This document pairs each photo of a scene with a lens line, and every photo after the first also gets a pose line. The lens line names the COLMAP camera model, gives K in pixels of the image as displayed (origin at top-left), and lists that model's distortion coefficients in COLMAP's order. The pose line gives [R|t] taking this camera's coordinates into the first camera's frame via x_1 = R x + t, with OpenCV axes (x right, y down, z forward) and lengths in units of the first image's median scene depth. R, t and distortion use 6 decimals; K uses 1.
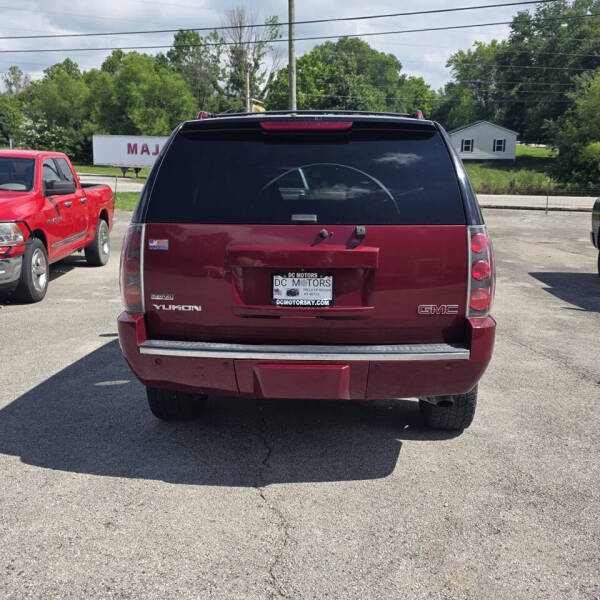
lens RADIAL K [[676.6, 0, 300.0], [0, 676.6, 300.0], [0, 0, 1]] dist [0.055711, -0.052334]
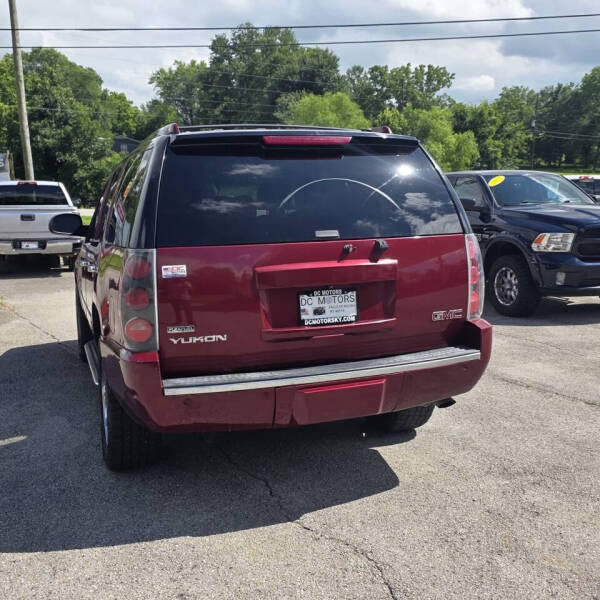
lens RADIAL K [[679.5, 0, 297.3], [0, 679.5, 294.6], [0, 0, 1]] dist [0.062039, -0.055064]
pose [[0.919124, -0.080202, 0.385718, -0.390642], [0.092068, 0.995676, -0.012359, -0.024067], [-0.383058, 0.046872, 0.922534, 0.107007]]
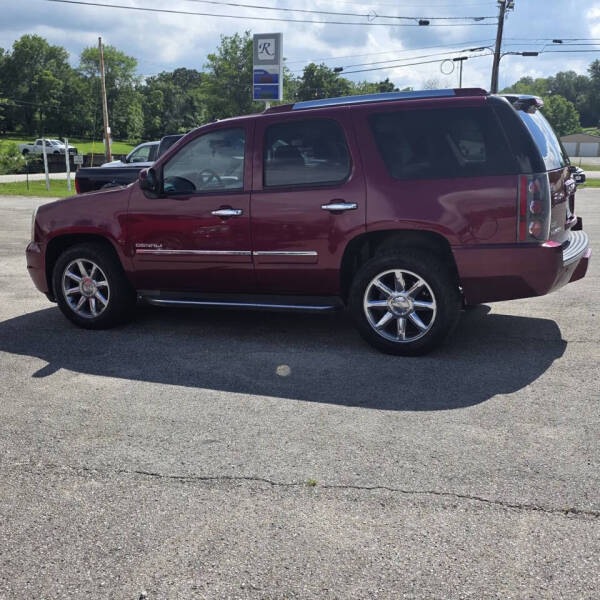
lens RADIAL K [[680.1, 0, 280.1], [0, 680.1, 298.1], [0, 0, 1]] dist [0.062571, -0.052708]
pose [[0.393901, -0.217446, 0.893062, -1.855651], [0.196837, 0.969029, 0.149124, -0.213109], [-0.897829, 0.117048, 0.424503, 1.100042]]
